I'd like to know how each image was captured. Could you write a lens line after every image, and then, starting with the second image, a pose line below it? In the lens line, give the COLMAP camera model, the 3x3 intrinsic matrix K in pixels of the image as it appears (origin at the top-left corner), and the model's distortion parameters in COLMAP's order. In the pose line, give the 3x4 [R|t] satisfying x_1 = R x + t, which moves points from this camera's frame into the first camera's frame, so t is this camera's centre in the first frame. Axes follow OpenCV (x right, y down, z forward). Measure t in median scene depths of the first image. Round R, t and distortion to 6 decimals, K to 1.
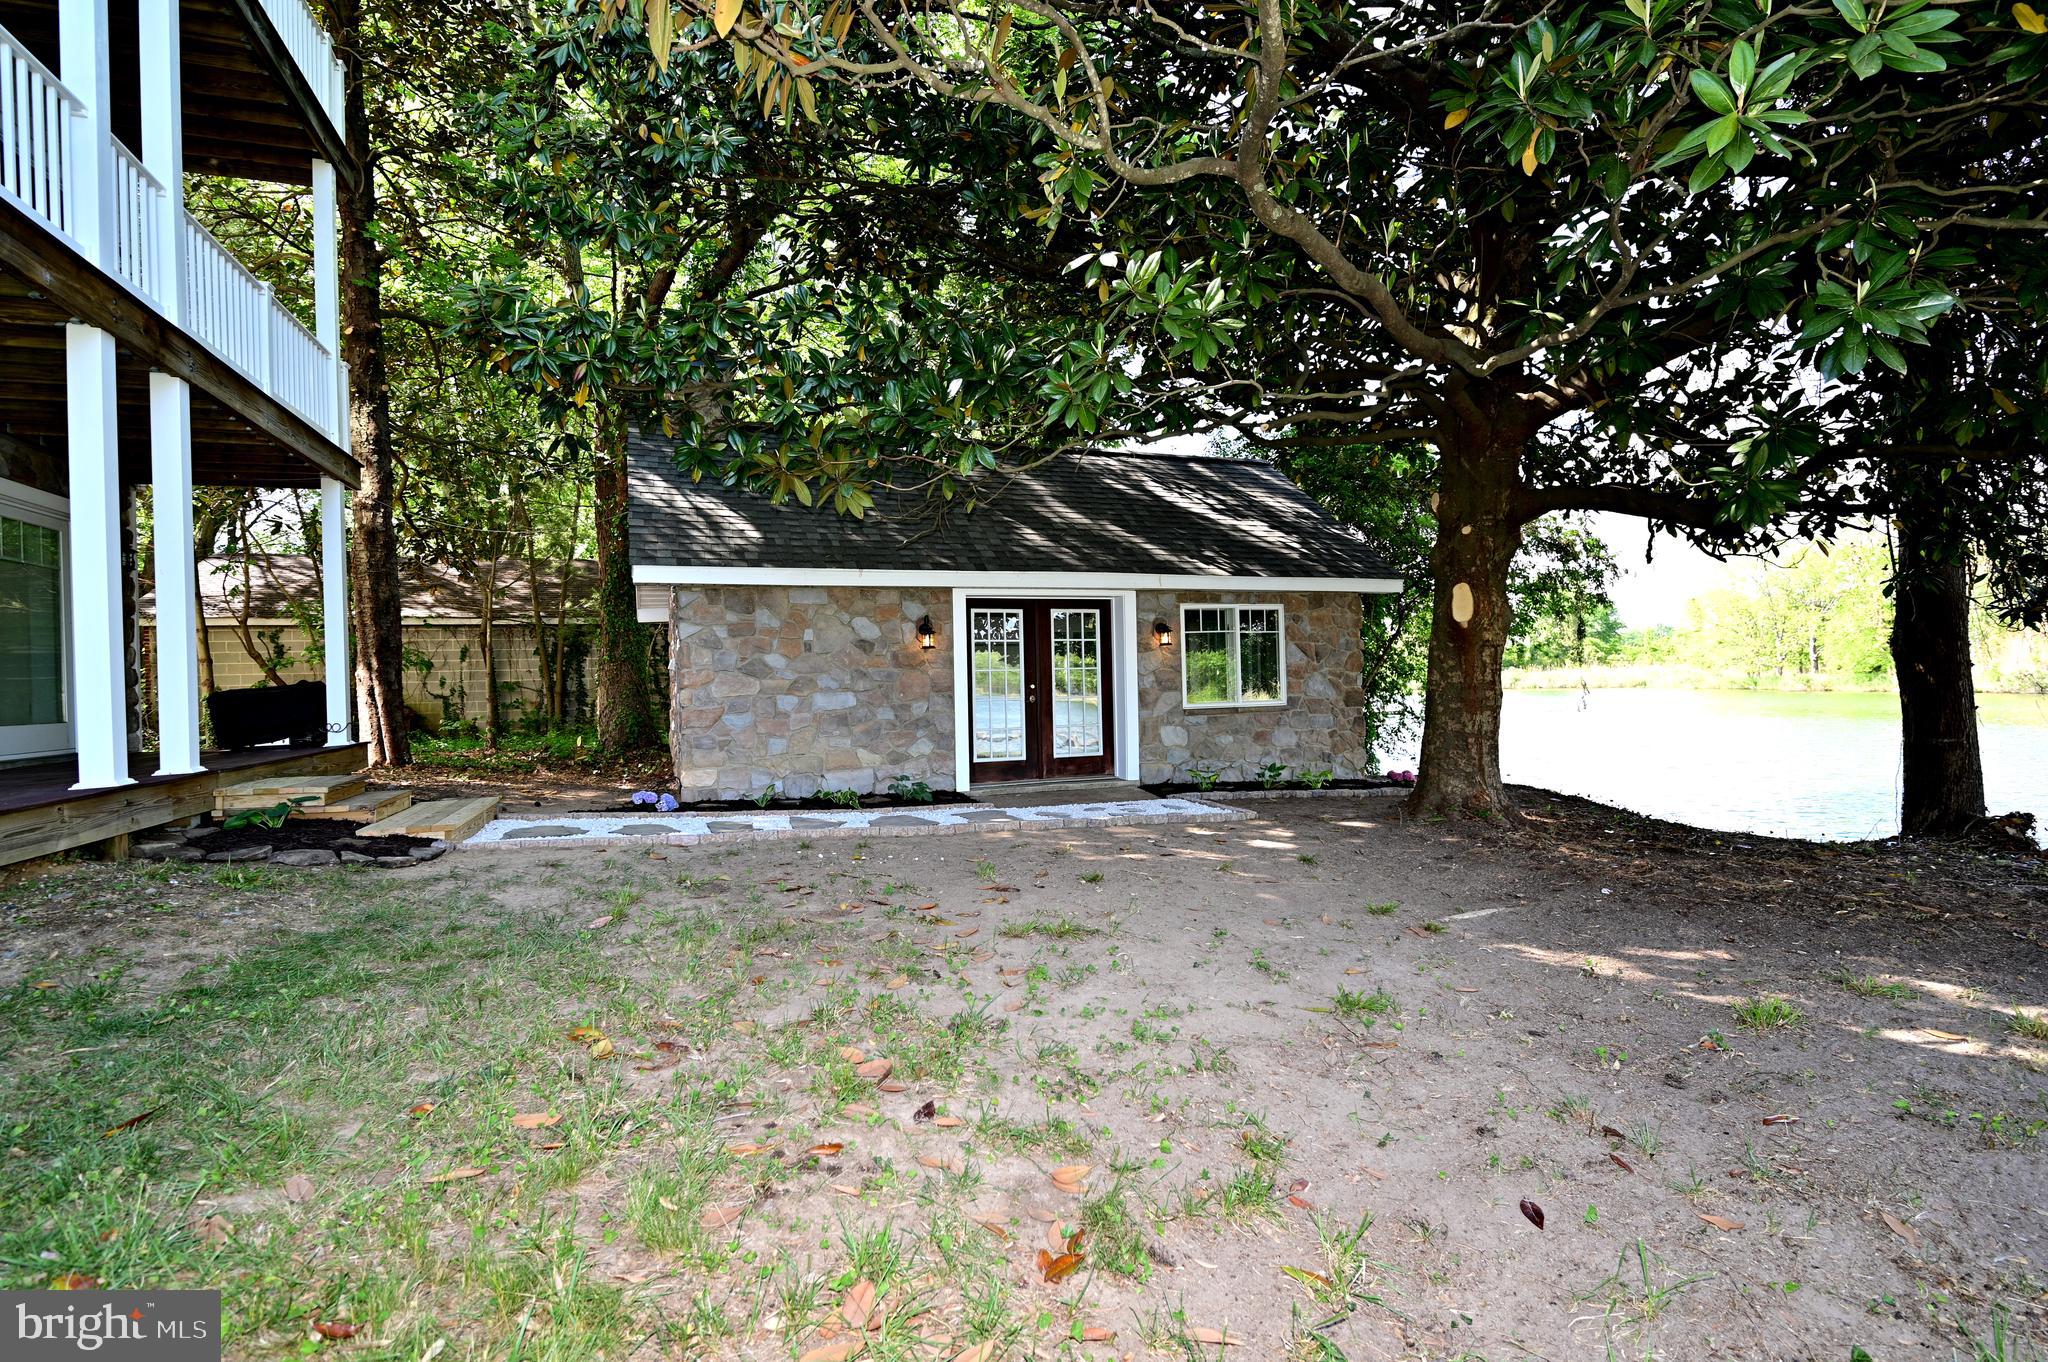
lens RADIAL K [[978.1, 0, 1031.6], [0, 978.1, 680.7], [0, 0, 1]] dist [-0.001699, 0.000598]
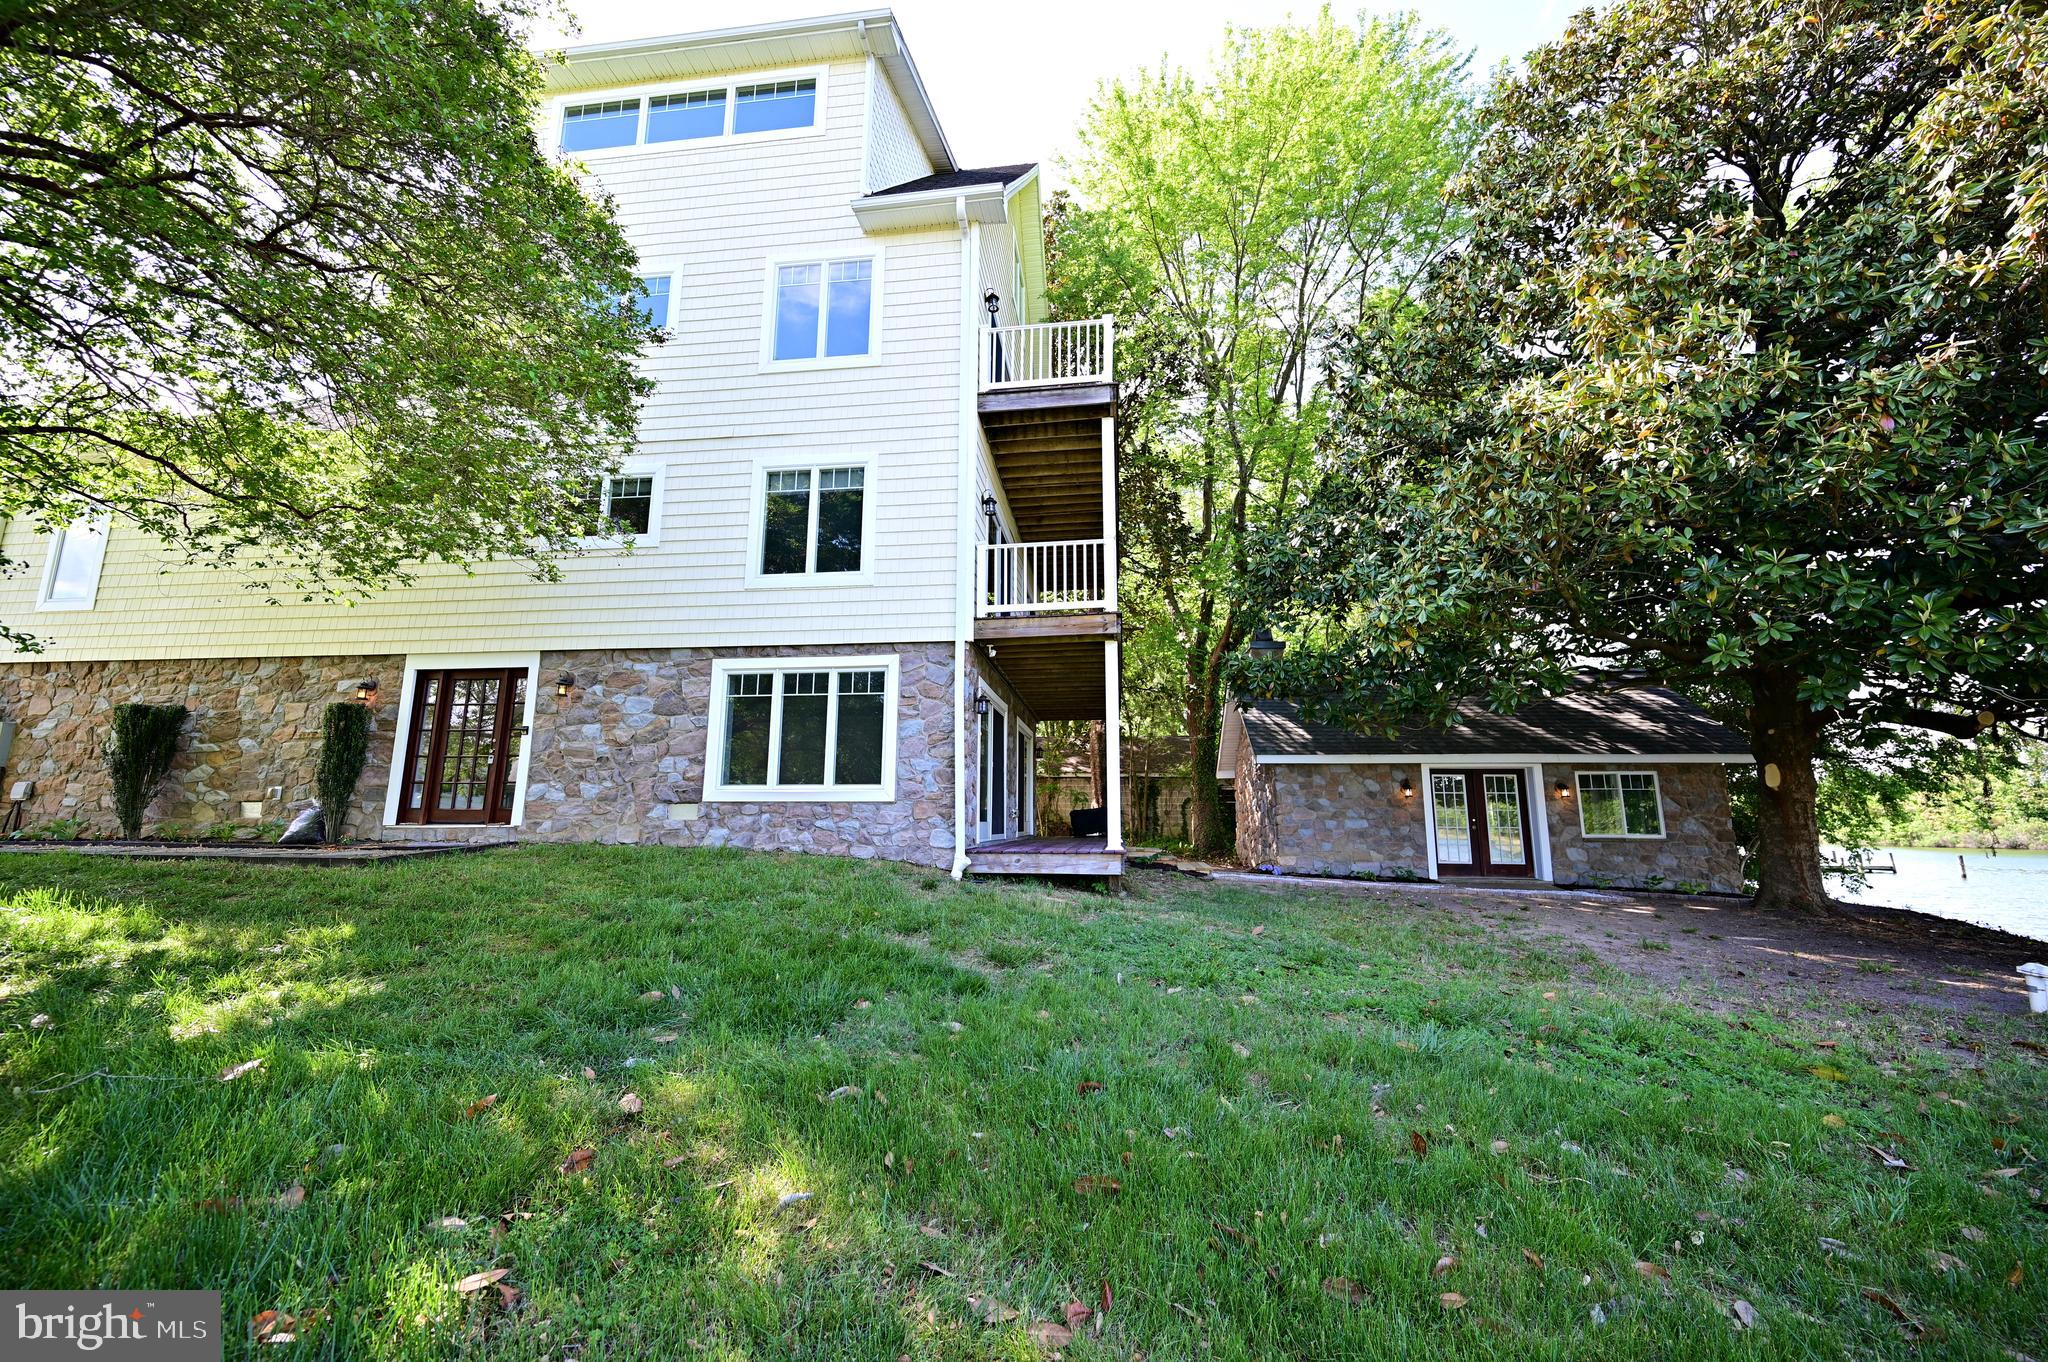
lens RADIAL K [[803.4, 0, 1017.5], [0, 803.4, 675.0], [0, 0, 1]] dist [-0.001597, 0.000328]
pose [[0.887395, -0.050802, -0.458203, -0.059113], [-0.029401, 0.985650, -0.166222, 0.014424], [0.460072, 0.160976, 0.873167, -0.732364]]
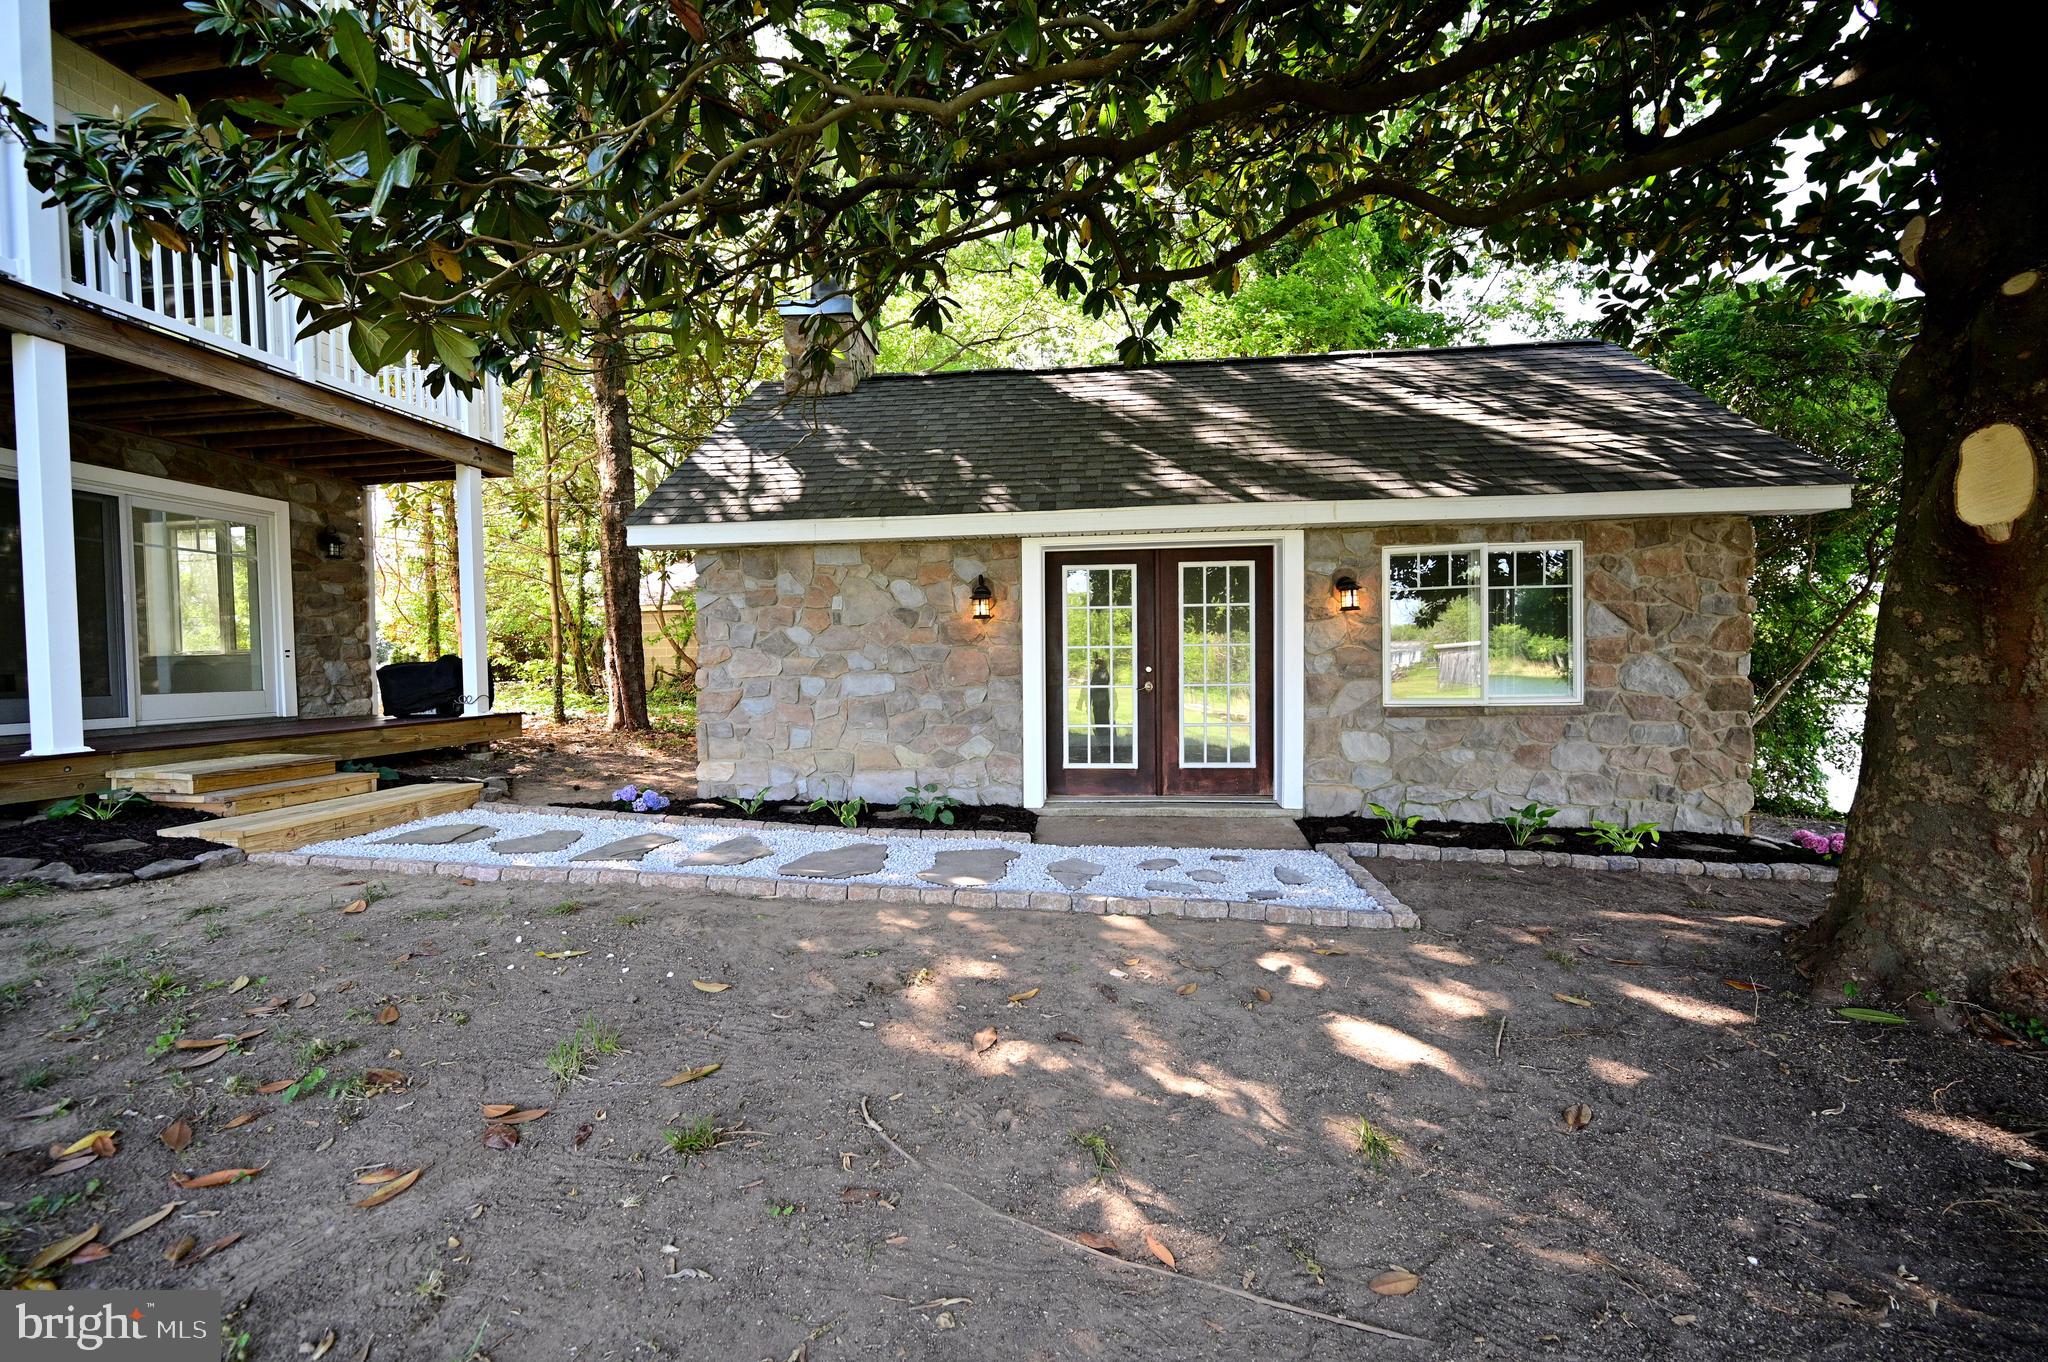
lens RADIAL K [[803.4, 0, 1023.0], [0, 803.4, 681.8], [0, 0, 1]] dist [-0.001597, 0.000328]
pose [[0.889752, 0.023047, -0.455863, 0.222986], [-0.006574, 0.999268, 0.037687, -0.008009], [0.456397, -0.030536, 0.889252, 0.491032]]
